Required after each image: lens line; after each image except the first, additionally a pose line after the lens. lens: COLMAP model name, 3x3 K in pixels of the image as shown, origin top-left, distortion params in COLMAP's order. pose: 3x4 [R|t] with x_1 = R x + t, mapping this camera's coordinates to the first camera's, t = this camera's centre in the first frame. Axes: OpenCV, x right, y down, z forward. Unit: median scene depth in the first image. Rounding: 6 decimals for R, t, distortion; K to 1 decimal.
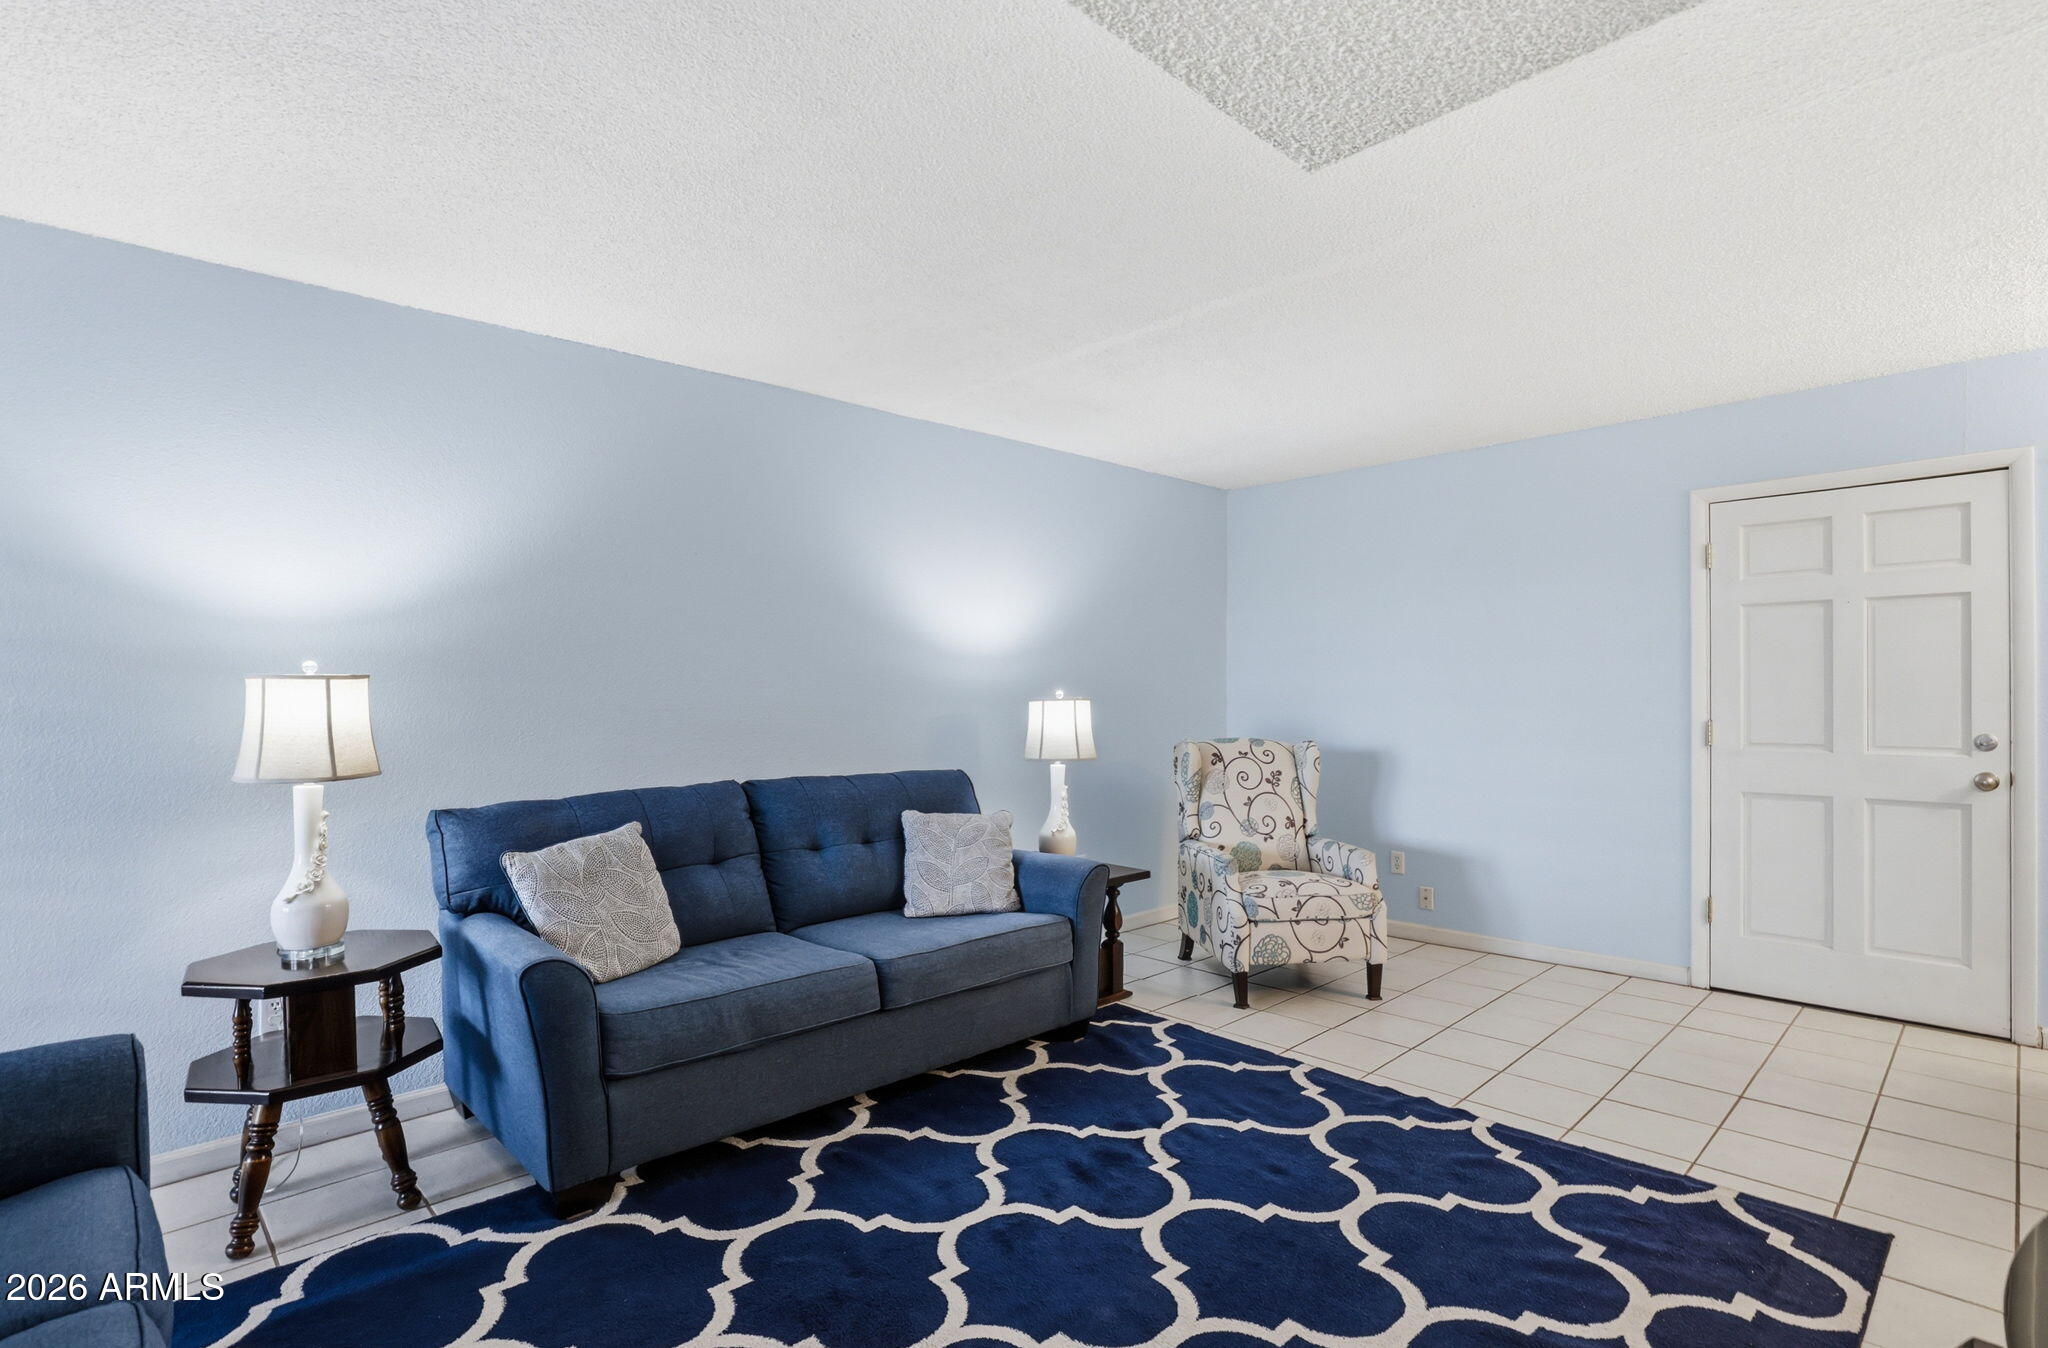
lens RADIAL K [[1006.8, 0, 1034.6], [0, 1006.8, 672.2], [0, 0, 1]] dist [-0.002061, -0.000275]
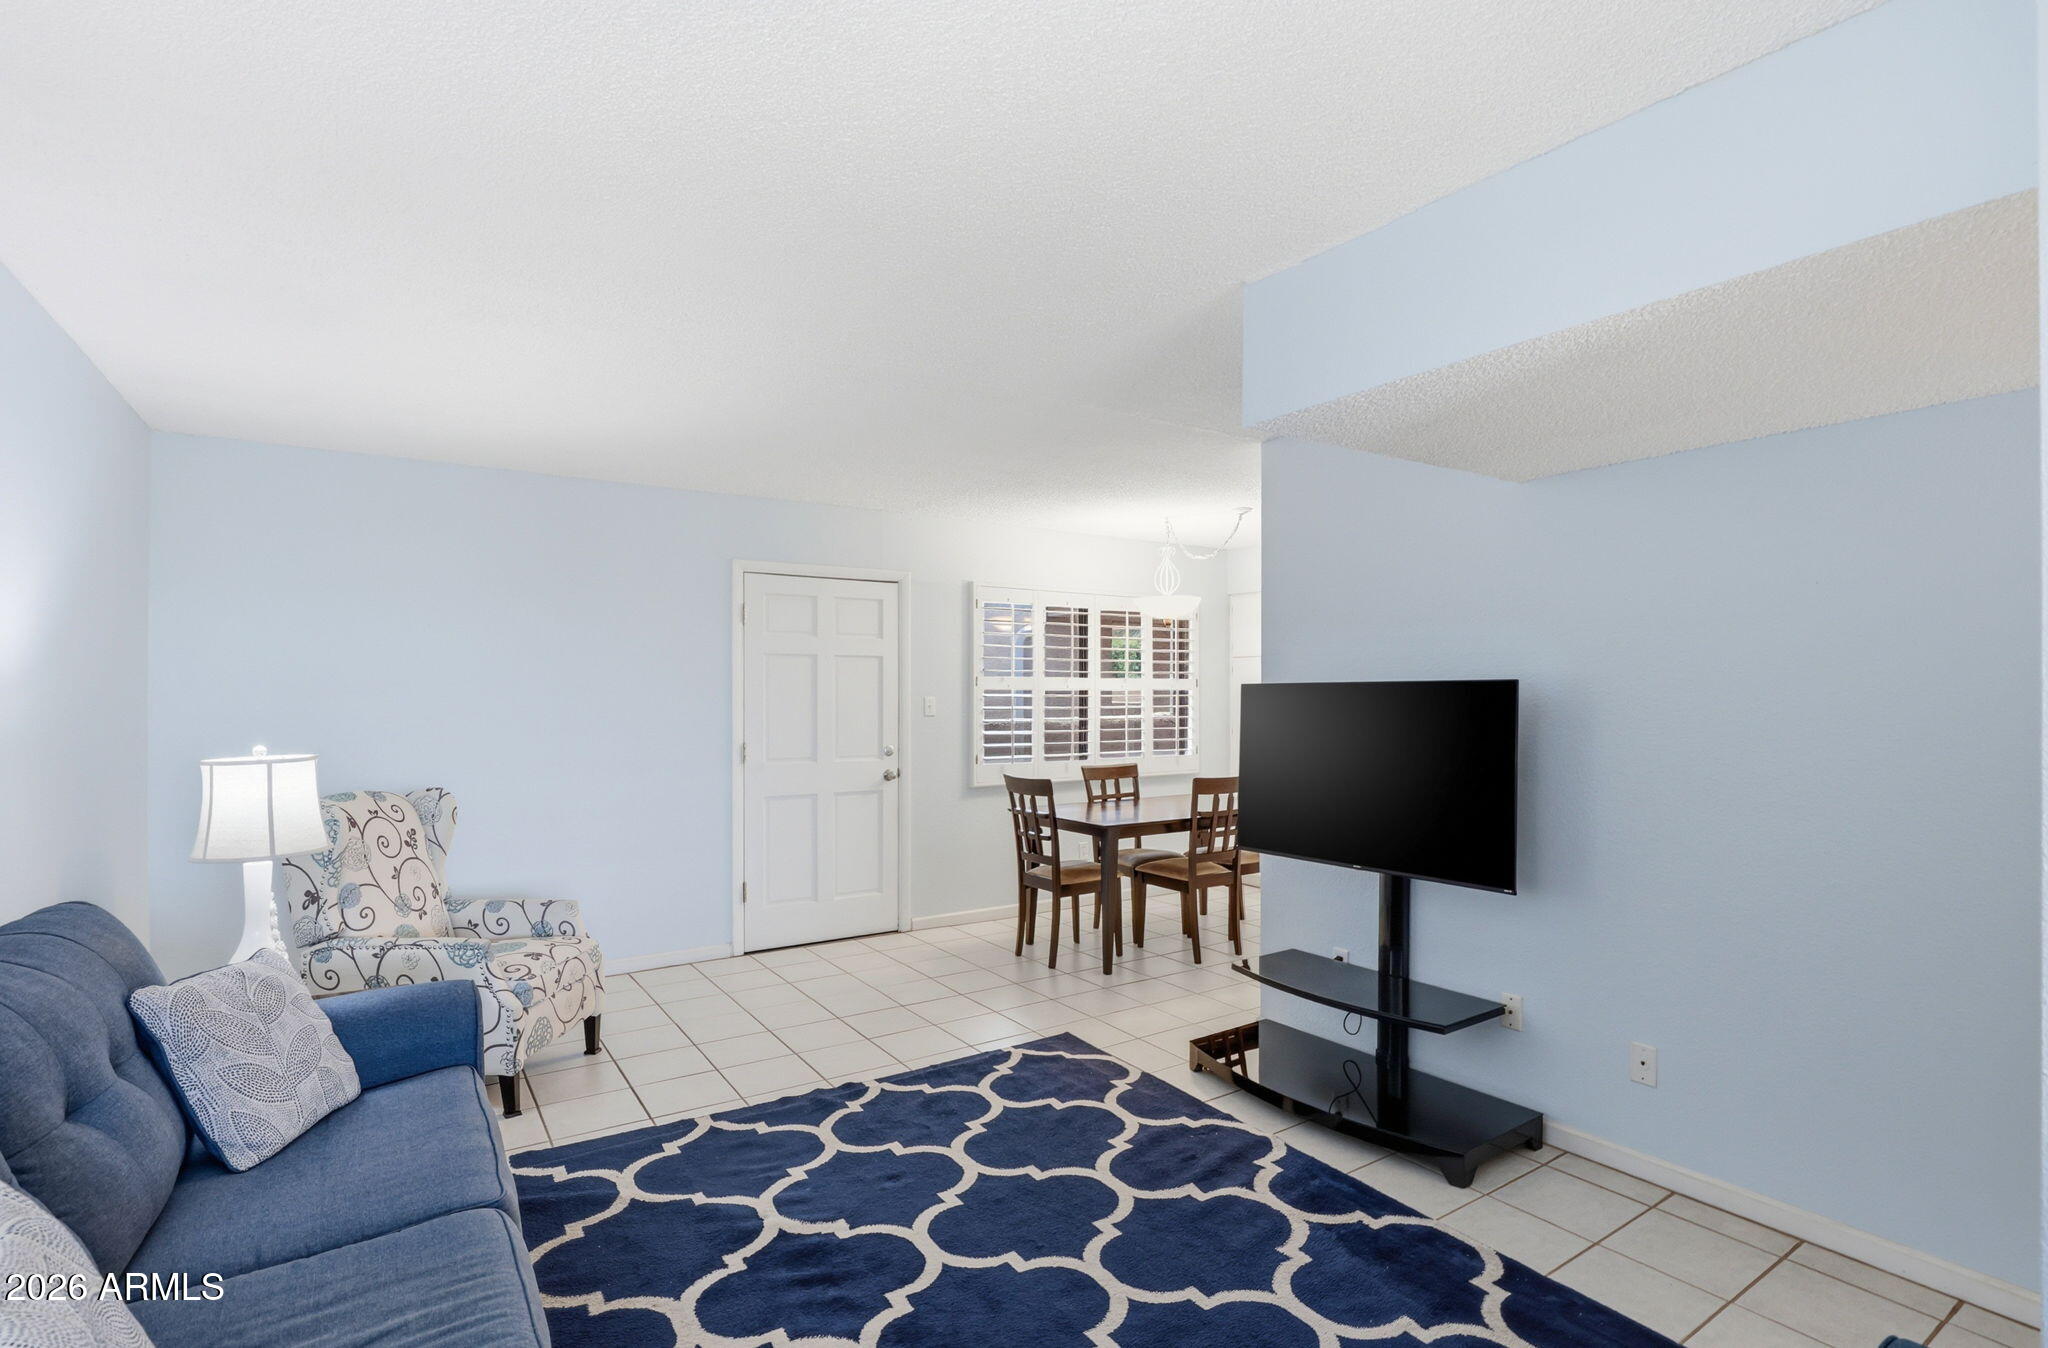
lens RADIAL K [[992.0, 0, 1069.8], [0, 992.0, 699.1], [0, 0, 1]] dist [-0.017879, 0.000313]
pose [[0.163827, -0.002674, 0.986485, -0.564373], [-0.024787, 0.999669, 0.006827, -0.030263], [-0.986178, -0.025571, 0.163707, 0.455272]]
